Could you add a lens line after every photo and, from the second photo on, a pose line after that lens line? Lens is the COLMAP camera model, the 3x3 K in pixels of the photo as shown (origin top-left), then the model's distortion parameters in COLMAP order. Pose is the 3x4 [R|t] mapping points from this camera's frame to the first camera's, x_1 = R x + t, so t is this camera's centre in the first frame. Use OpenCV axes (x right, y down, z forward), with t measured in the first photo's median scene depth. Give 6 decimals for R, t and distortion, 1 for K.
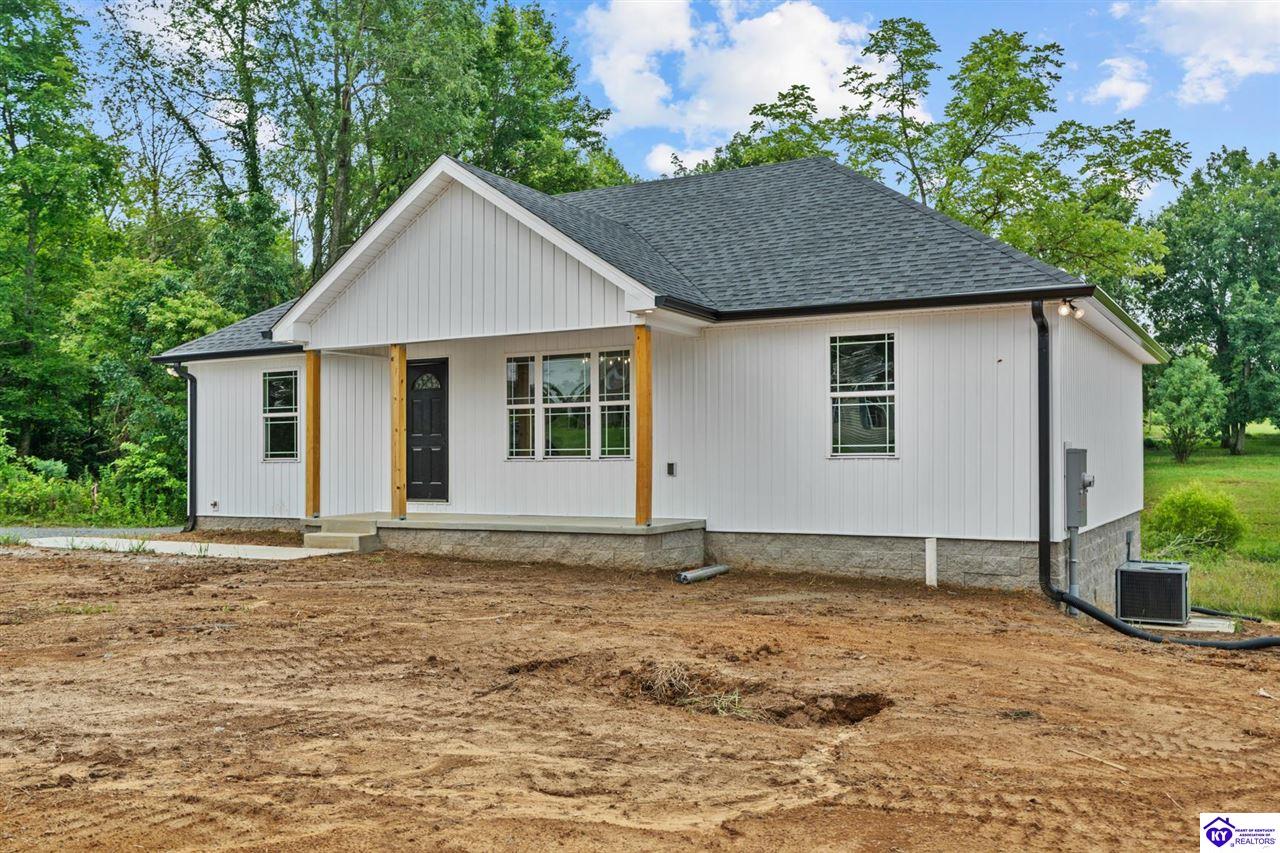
lens RADIAL K [[1158.8, 0, 640.0], [0, 1158.8, 433.1], [0, 0, 1]] dist [0.043487, 0.000000]
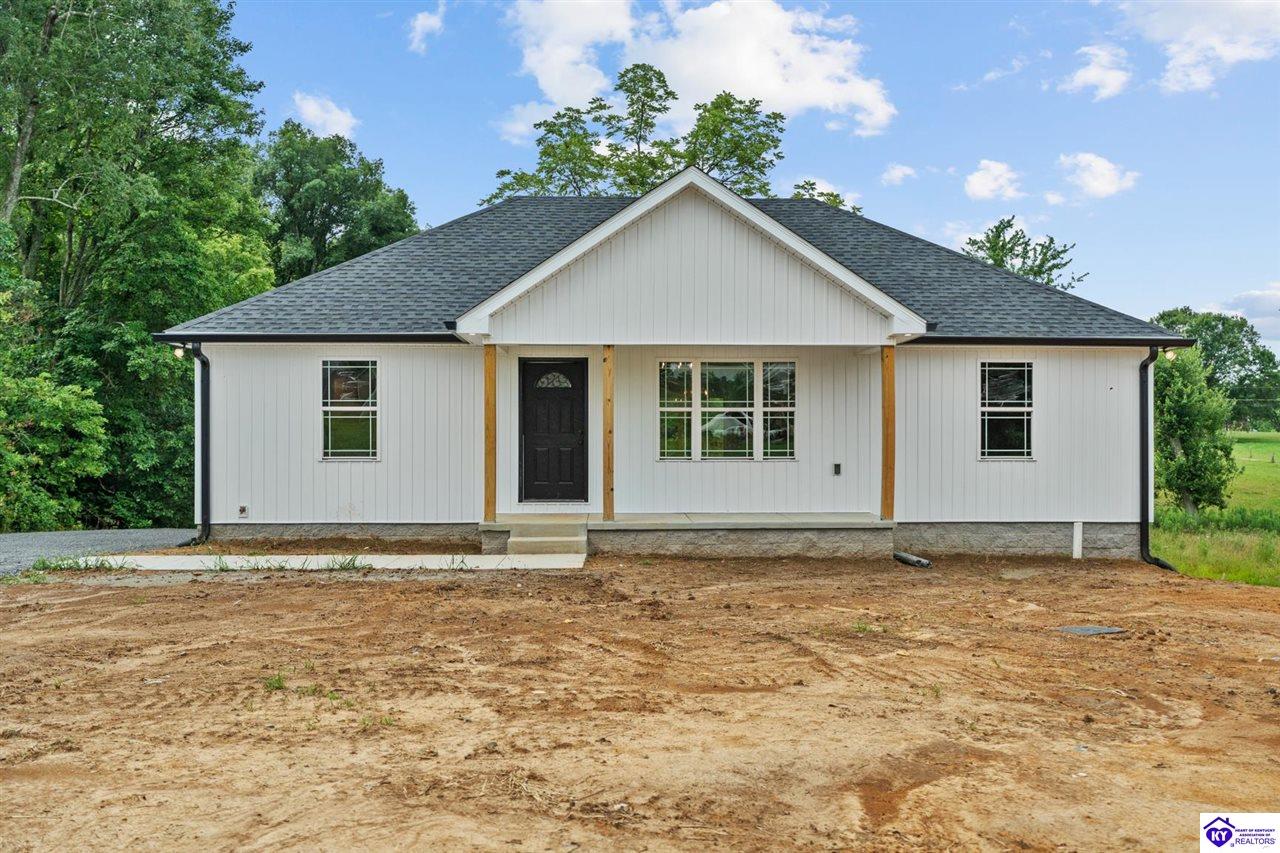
lens RADIAL K [[897.8, 0, 639.9], [0, 897.8, 427.2], [0, 0, 1]] dist [-0.003652, 0.003418]
pose [[0.843438, 0.025530, 0.536619, -0.597560], [-0.016656, 0.999633, -0.021379, 0.011698], [-0.536968, 0.009094, 0.843554, 0.353546]]
